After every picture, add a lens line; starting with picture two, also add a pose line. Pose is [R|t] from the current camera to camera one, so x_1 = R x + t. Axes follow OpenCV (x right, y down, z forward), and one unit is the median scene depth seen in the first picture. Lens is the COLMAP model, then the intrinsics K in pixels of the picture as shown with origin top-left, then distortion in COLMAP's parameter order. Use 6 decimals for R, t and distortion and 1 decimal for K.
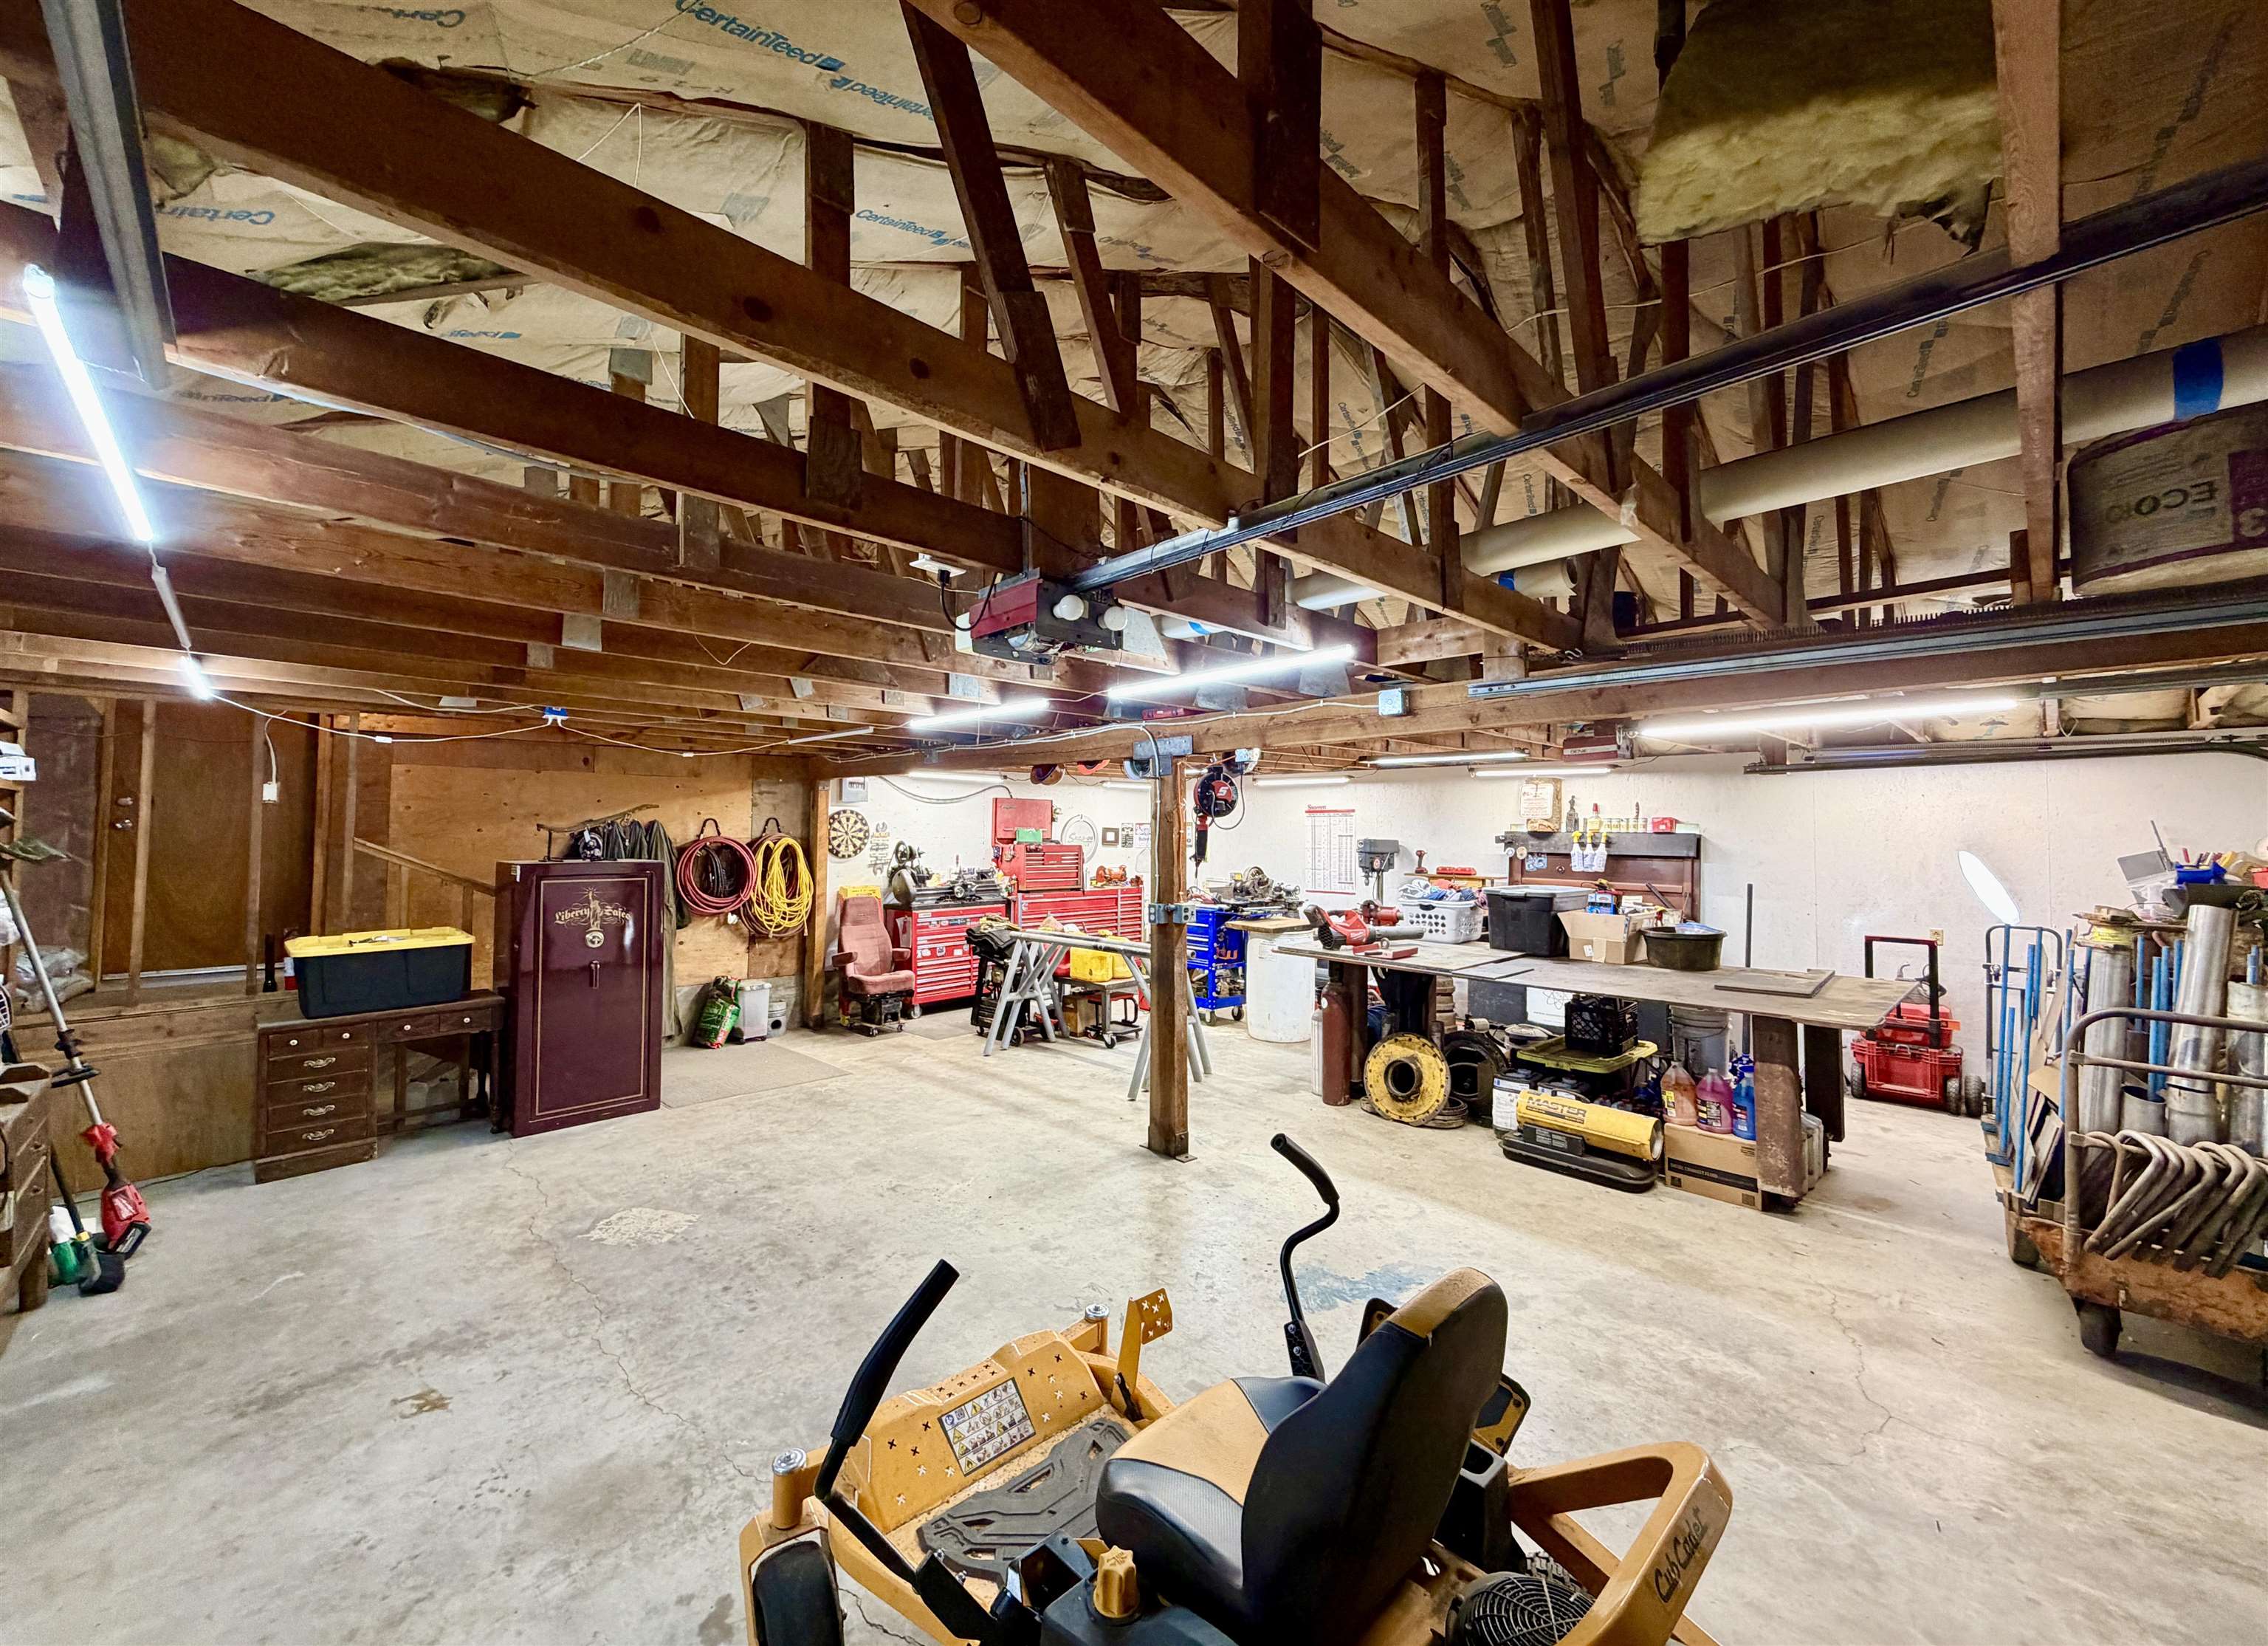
lens RADIAL K [[904.8, 0, 1131.4], [0, 904.8, 803.5], [0, 0, 1]] dist [0.000204, 0.000317]
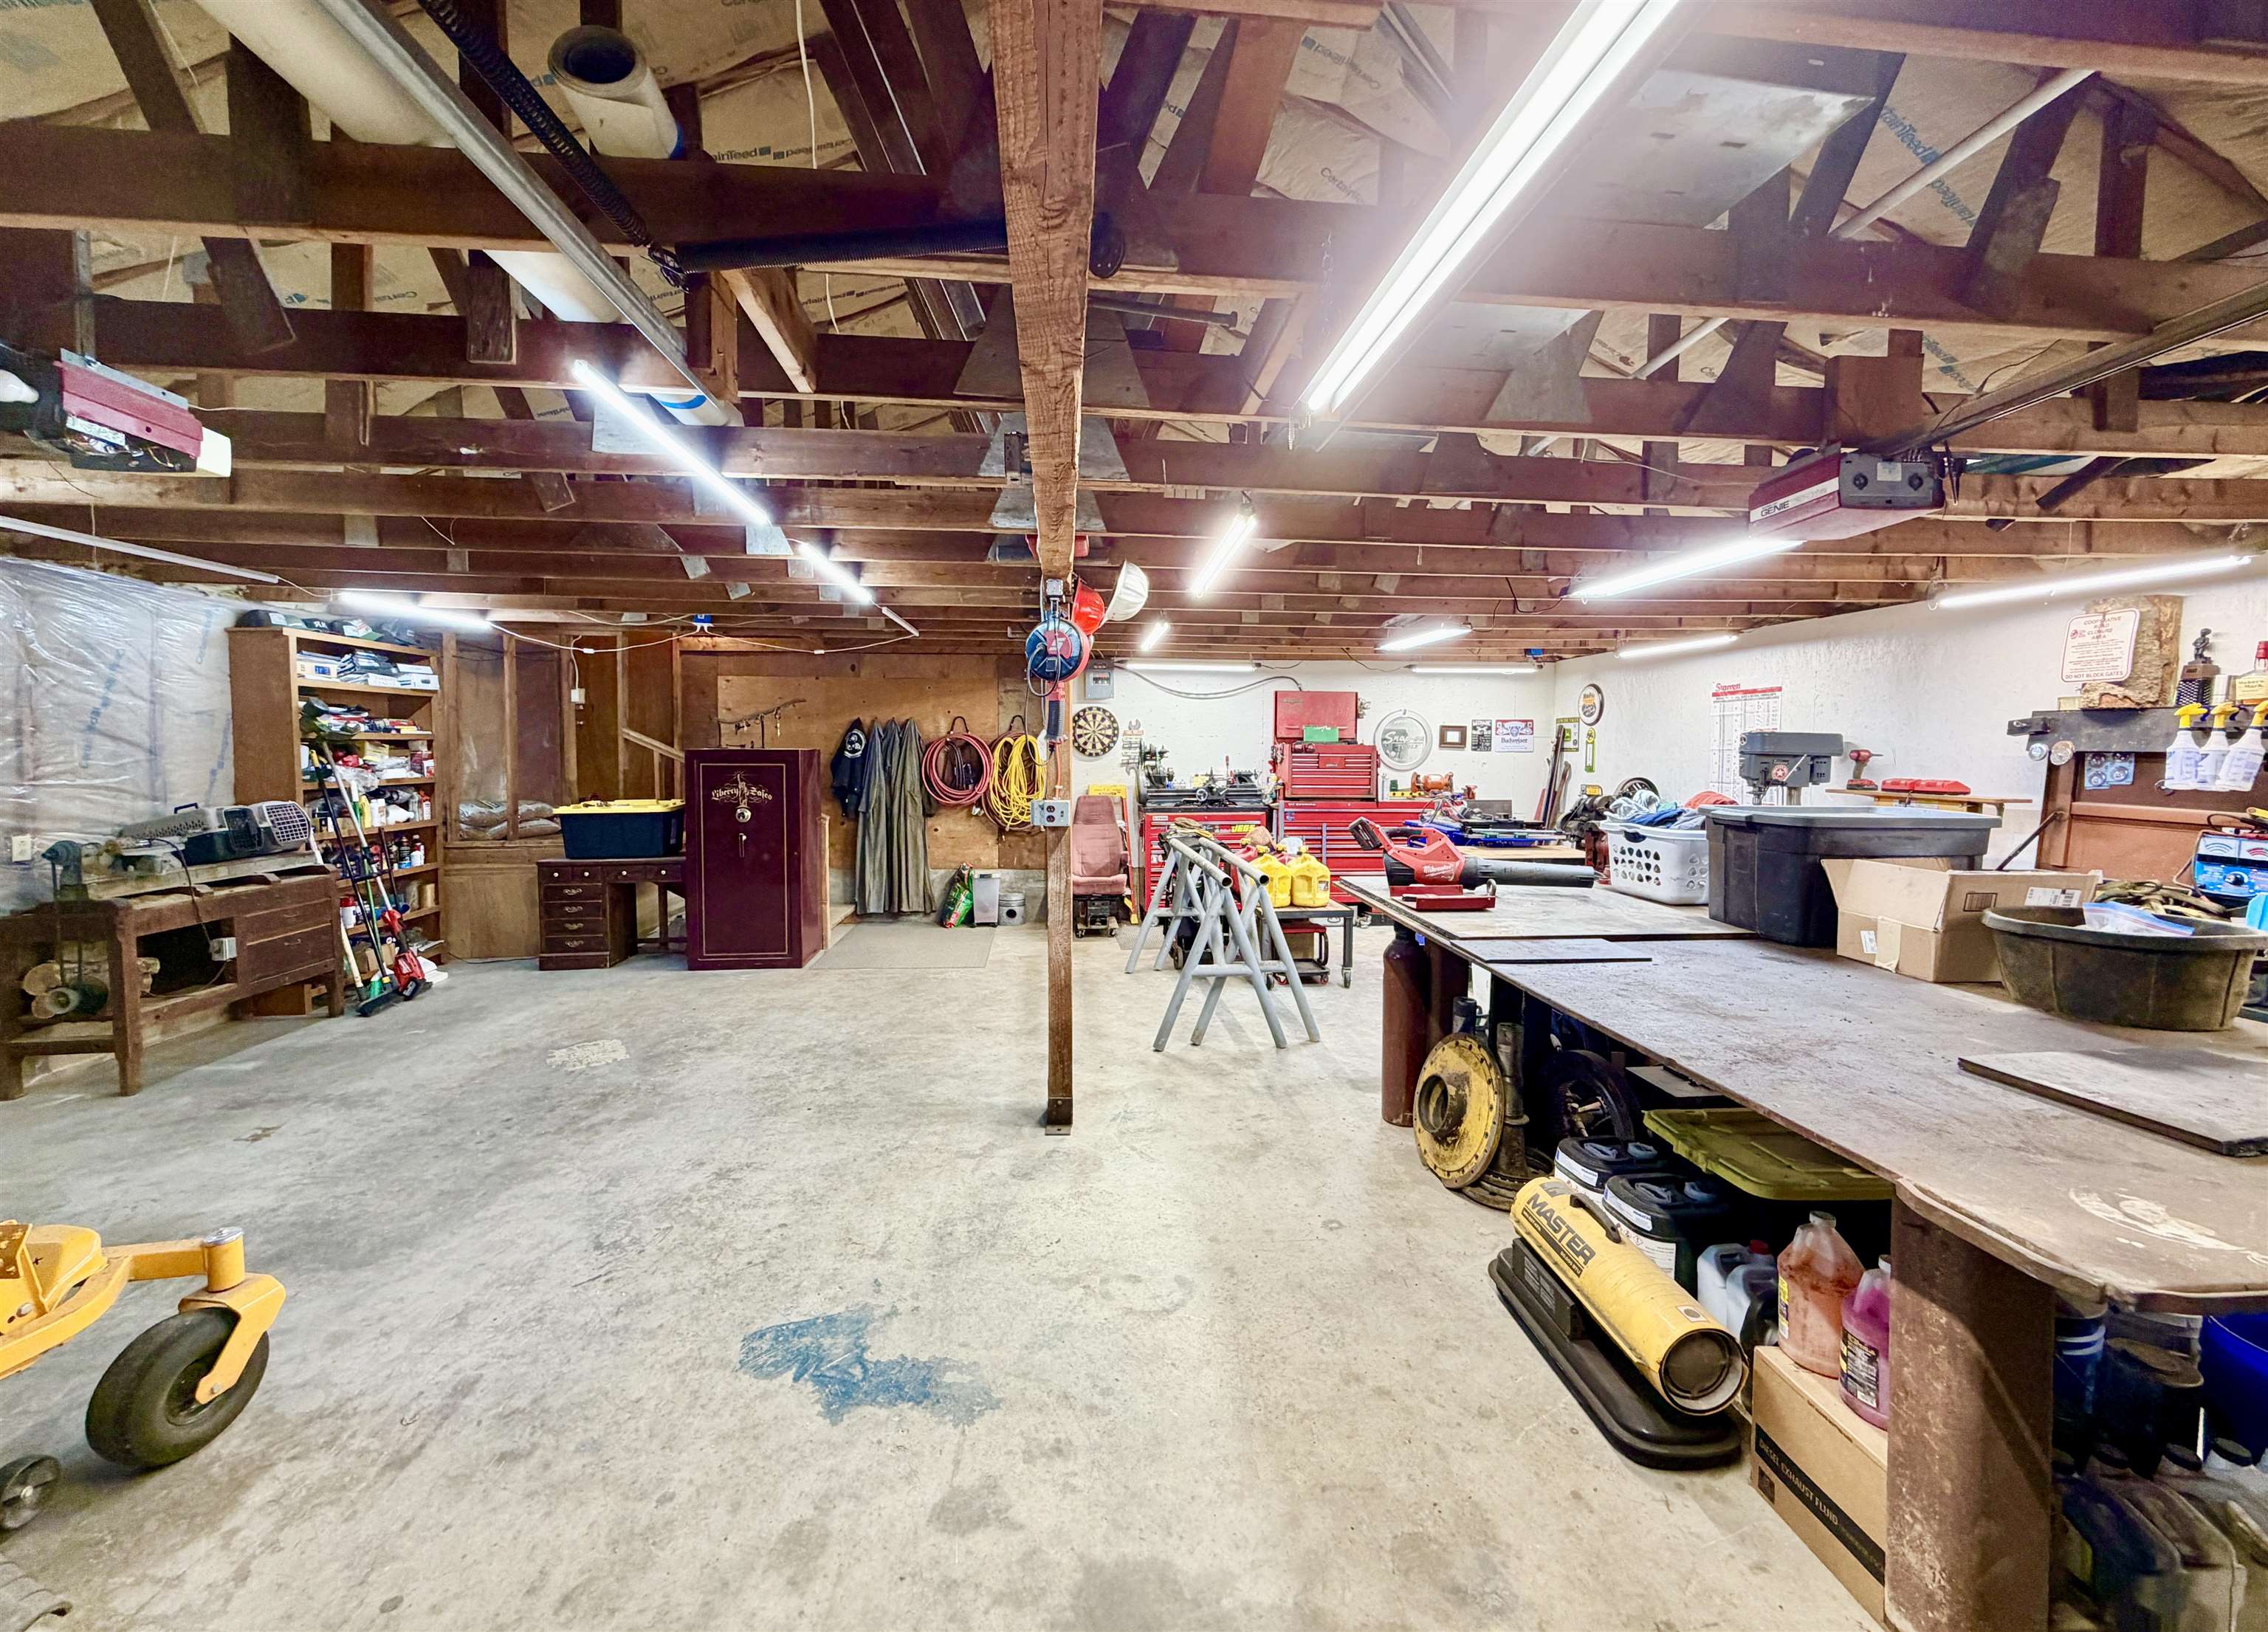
lens RADIAL K [[904.4, 0, 1130.3], [0, 904.4, 789.7], [0, 0, 1]] dist [0.001250, -0.000345]
pose [[0.773209, 0.029336, -0.633473, 0.444893], [0.018520, 0.997459, 0.068797, 0.039440], [0.633881, -0.064927, 0.770701, 0.354510]]
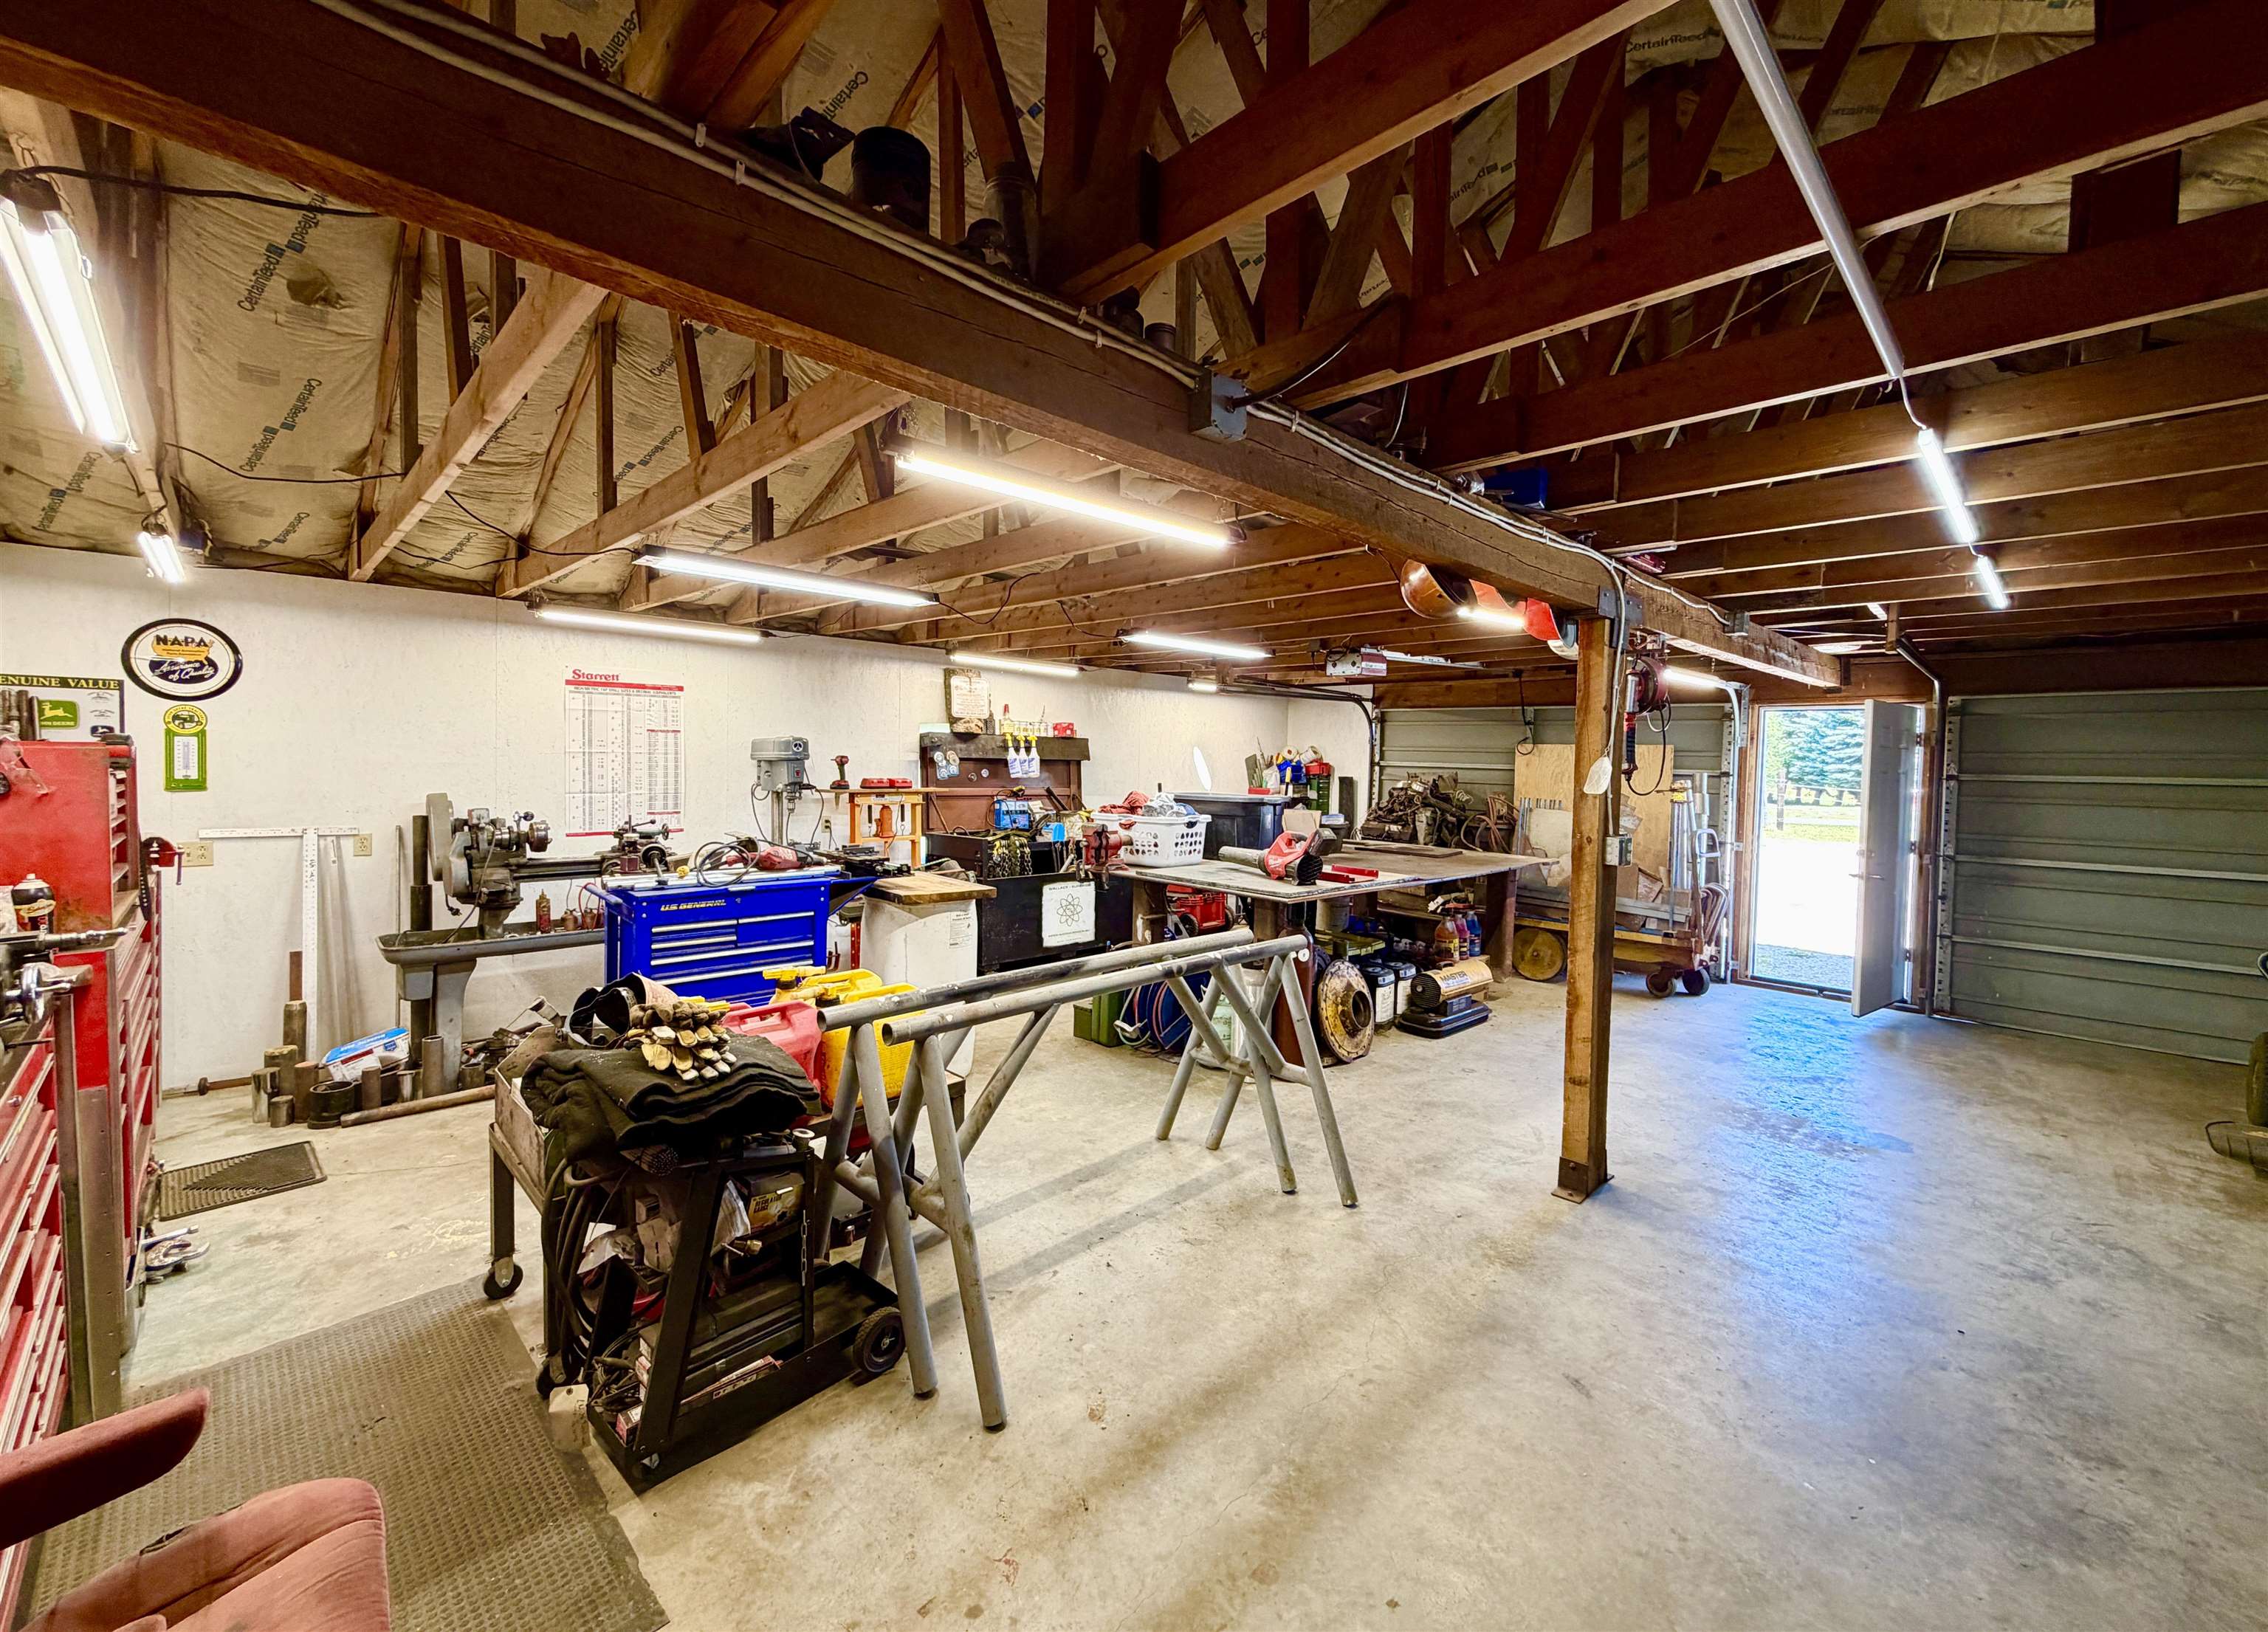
lens RADIAL K [[904.4, 0, 1130.3], [0, 904.4, 789.7], [0, 0, 1]] dist [0.001250, -0.000345]
pose [[0.003271, -0.042845, 0.999076, -0.506611], [-0.051204, 0.997764, 0.042956, 0.050204], [-0.998683, -0.051297, 0.001070, 1.062171]]
